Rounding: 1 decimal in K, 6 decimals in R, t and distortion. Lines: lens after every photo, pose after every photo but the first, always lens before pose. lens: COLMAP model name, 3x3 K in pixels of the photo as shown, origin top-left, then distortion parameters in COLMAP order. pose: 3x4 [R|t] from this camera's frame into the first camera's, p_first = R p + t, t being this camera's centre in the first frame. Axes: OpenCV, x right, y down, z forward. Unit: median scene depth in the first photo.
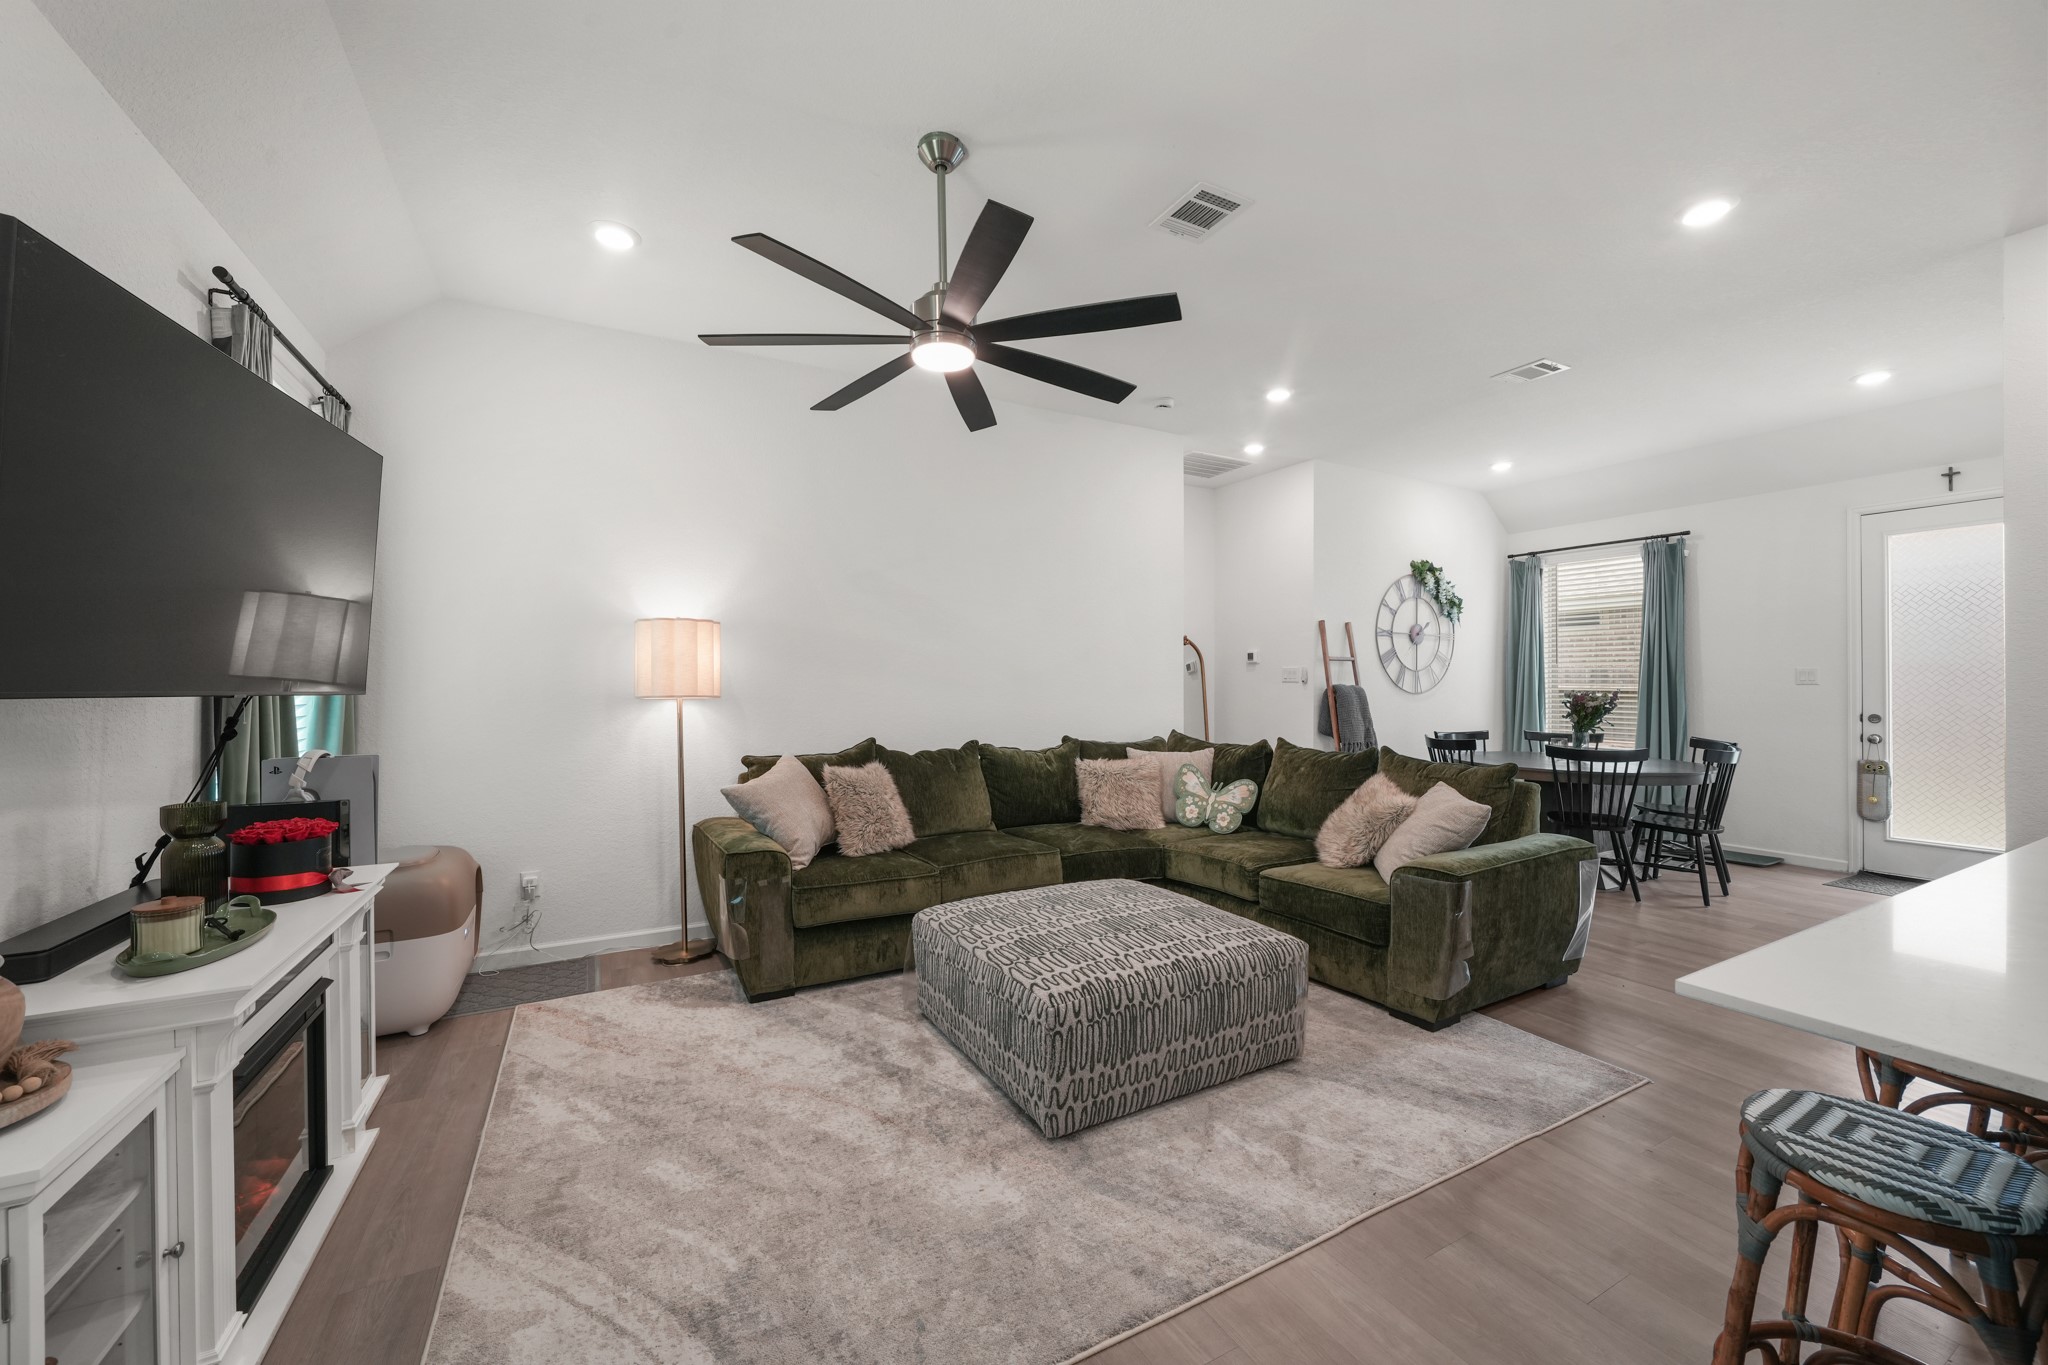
lens RADIAL K [[777.3, 0, 1018.4], [0, 777.3, 678.7], [0, 0, 1]] dist [-0.002387, -0.000374]
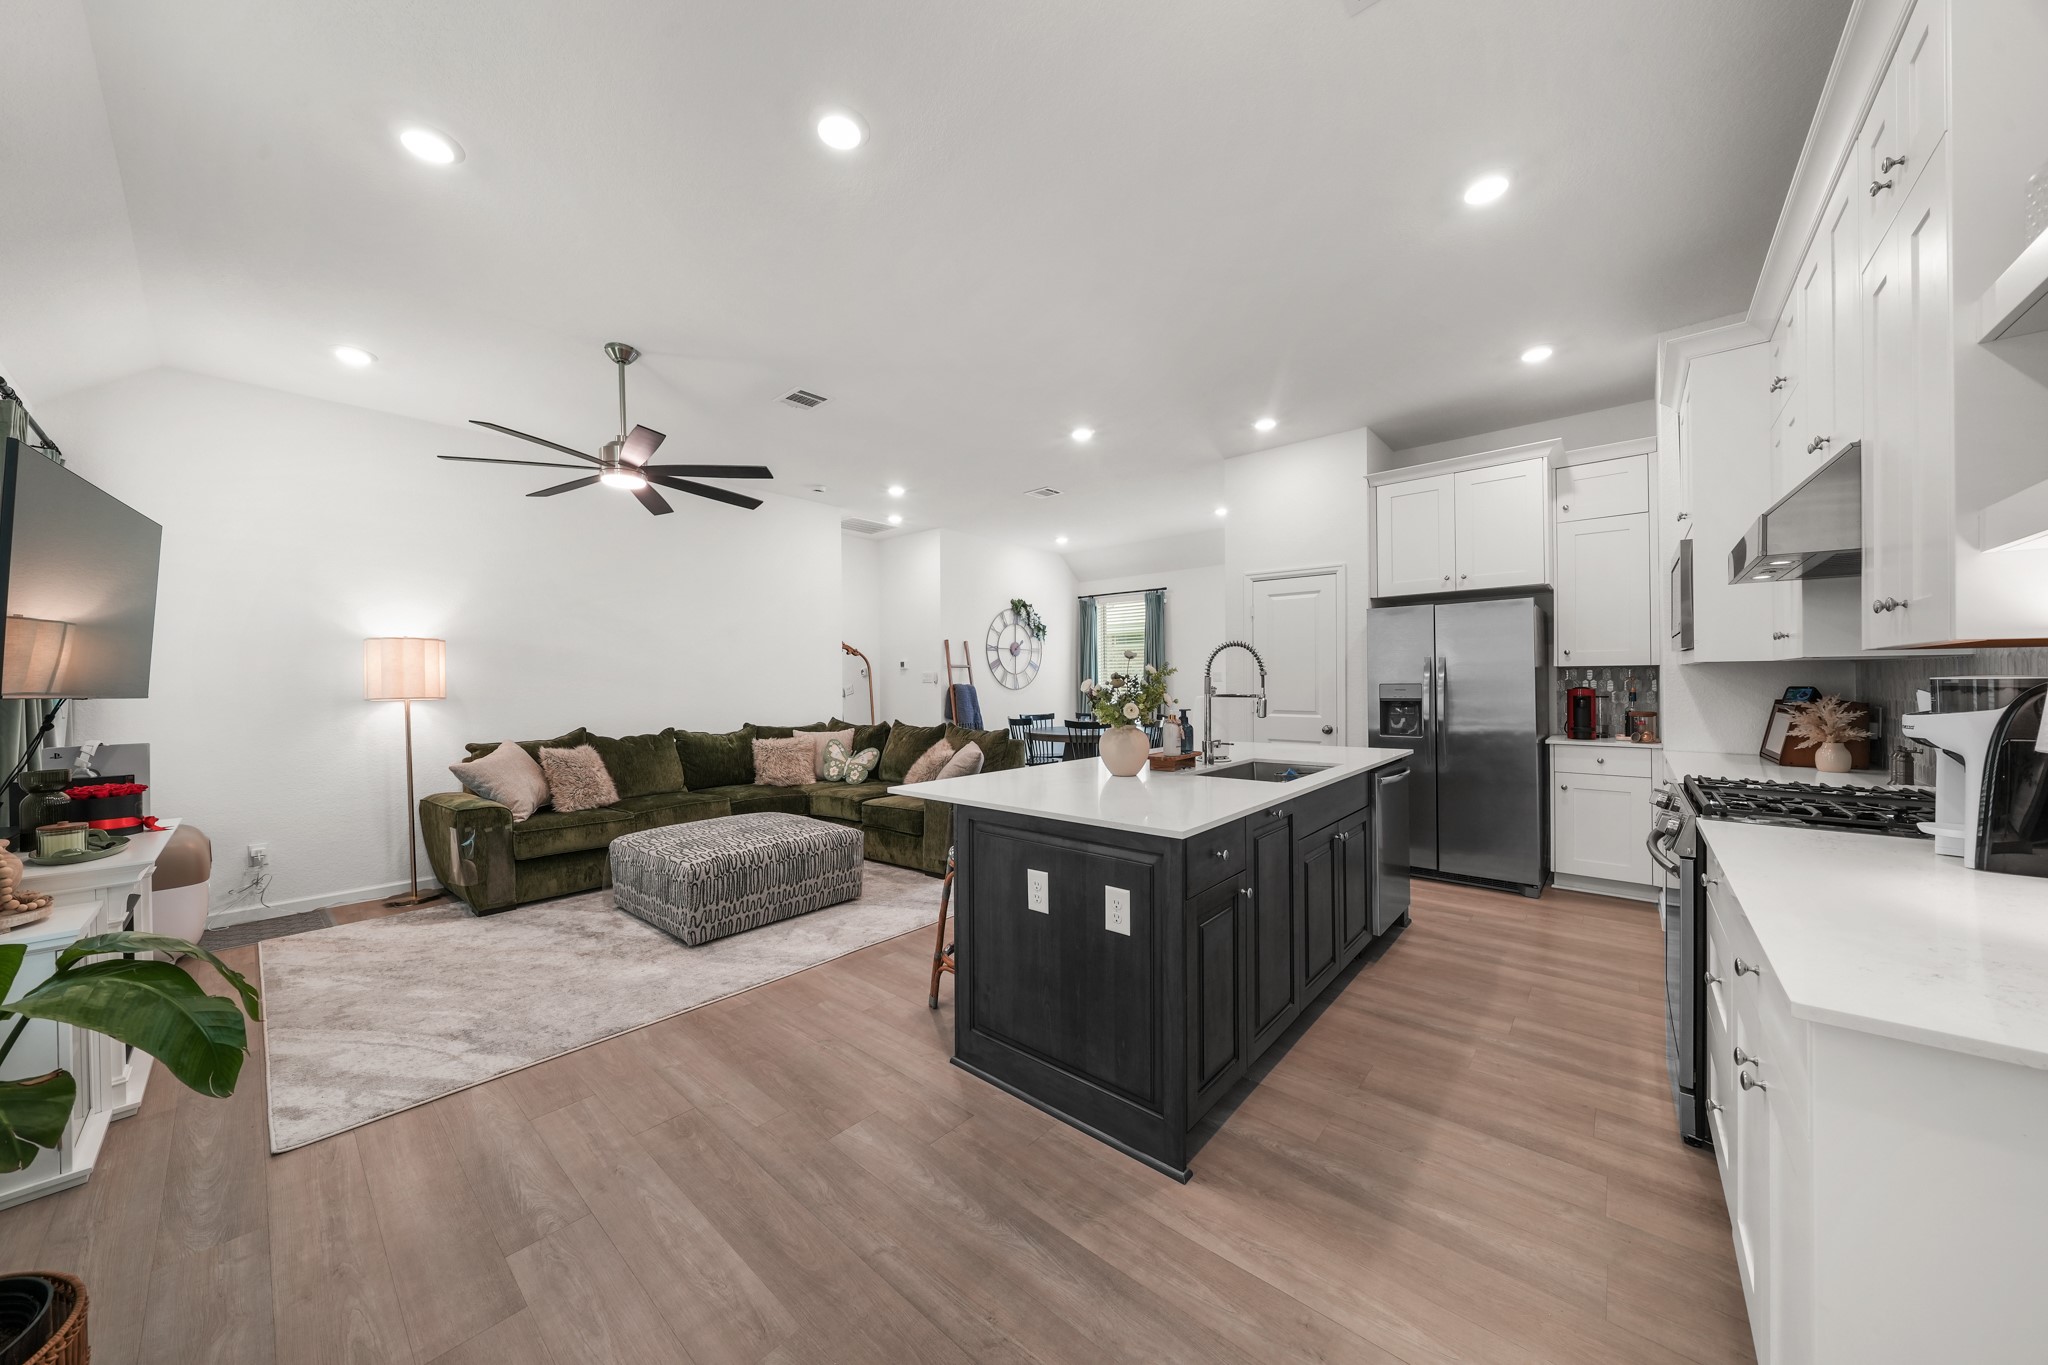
lens RADIAL K [[688.3, 0, 1016.9], [0, 688.3, 678.4], [0, 0, 1]] dist [-0.007539, 0.000470]
pose [[0.937534, -0.007265, 0.347818, 0.095987], [0.008204, 0.999966, -0.001228, -0.000218], [-0.347797, 0.004005, 0.937561, -0.345414]]
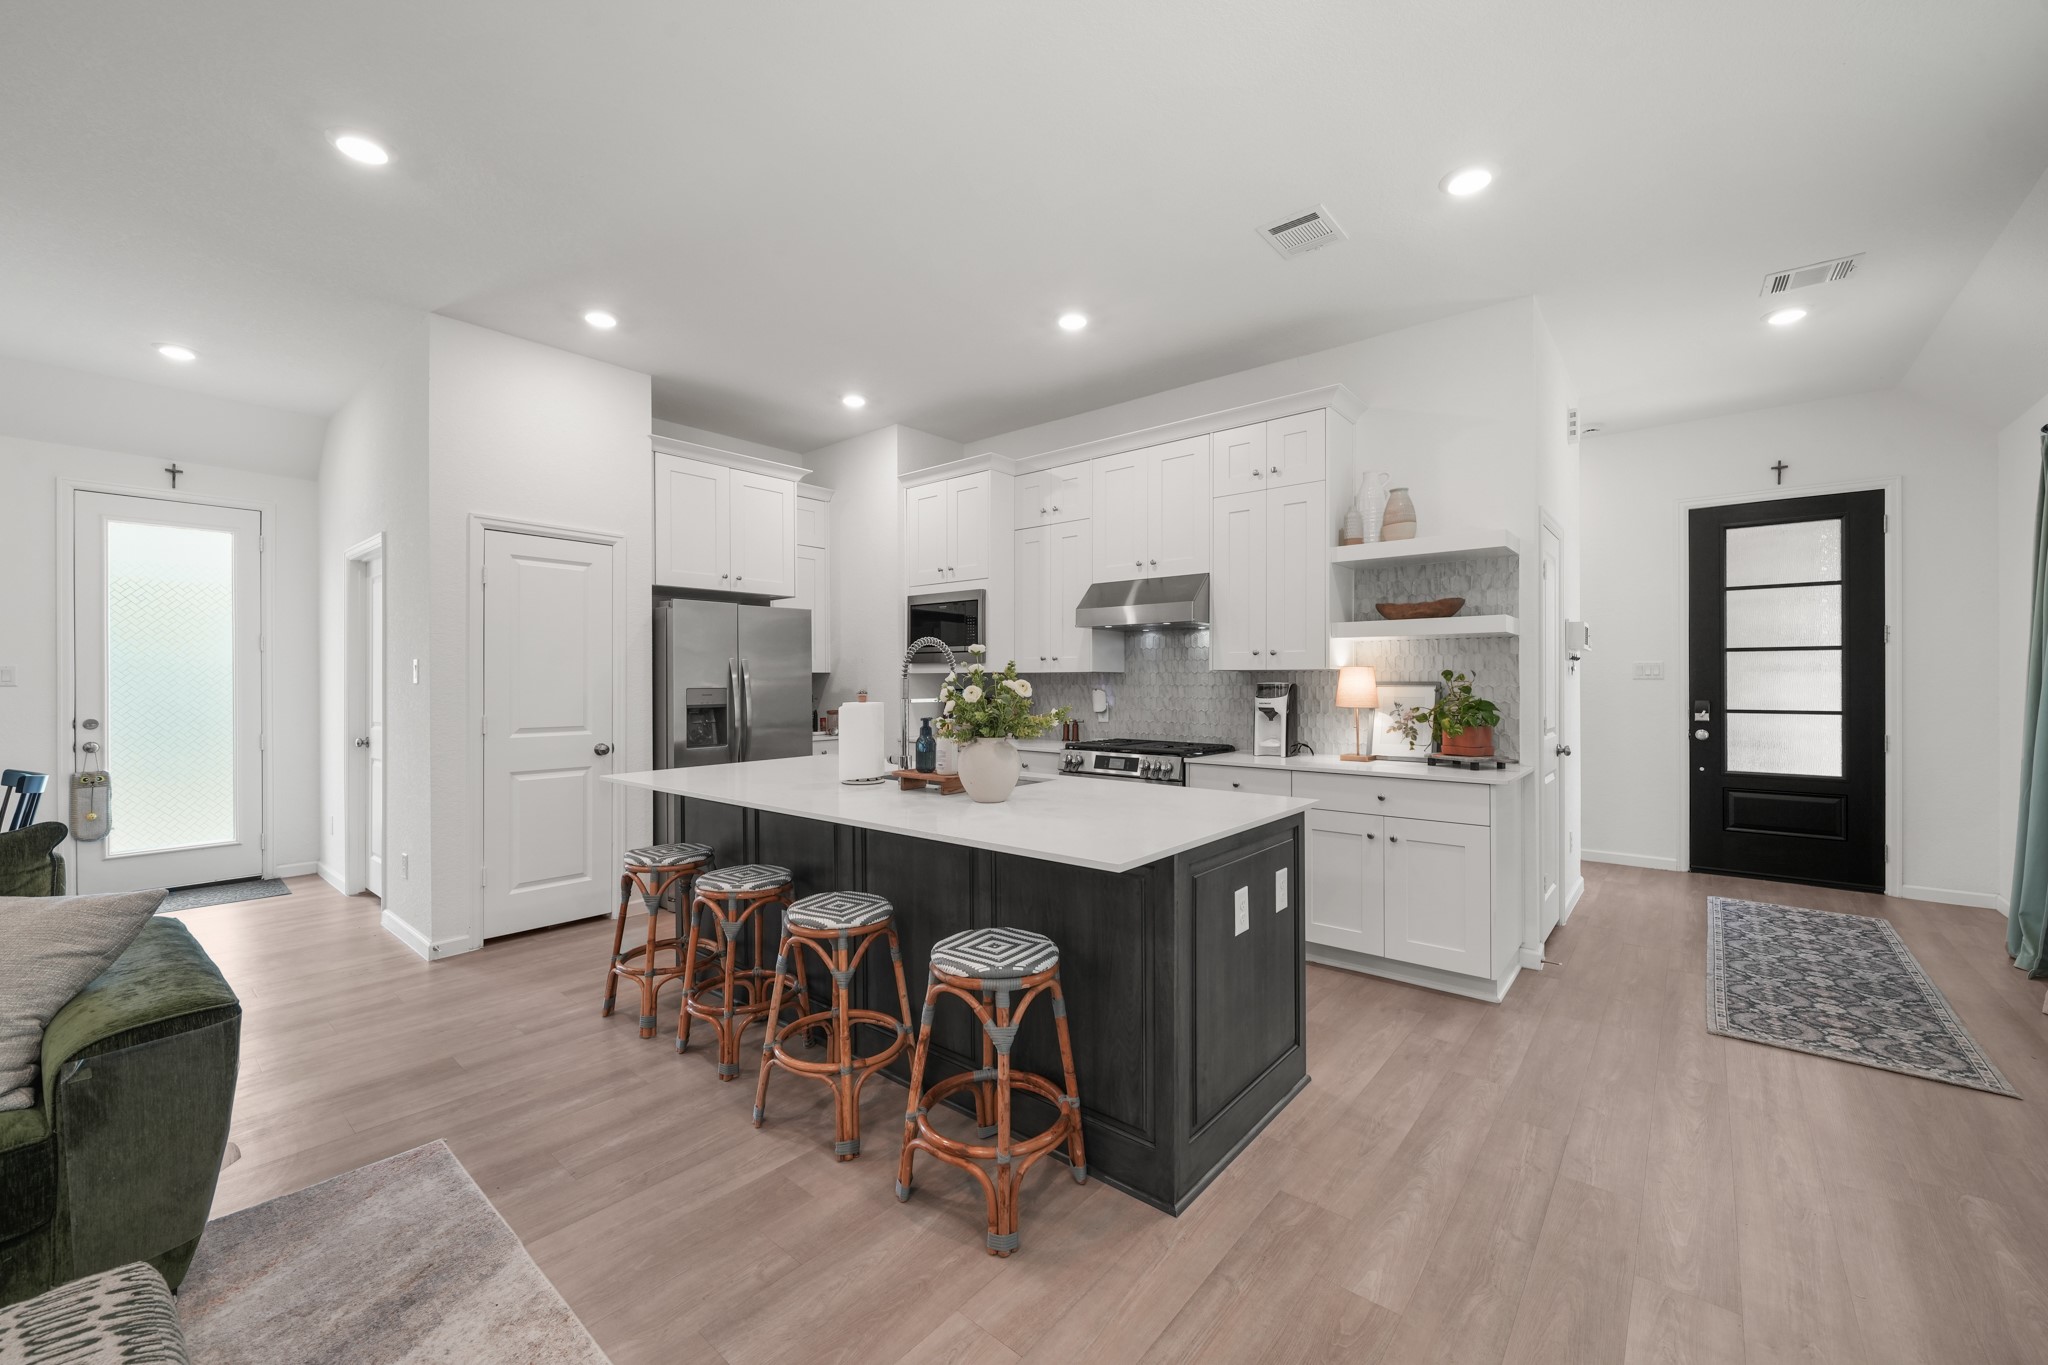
lens RADIAL K [[797.0, 0, 1024.1], [0, 797.0, 680.9], [0, 0, 1]] dist [-0.003444, -0.000225]
pose [[-0.362863, -0.000360, 0.931842, -0.147389], [-0.001540, 0.999999, -0.000213, 0.000857], [-0.931841, -0.001512, -0.362863, 0.410426]]
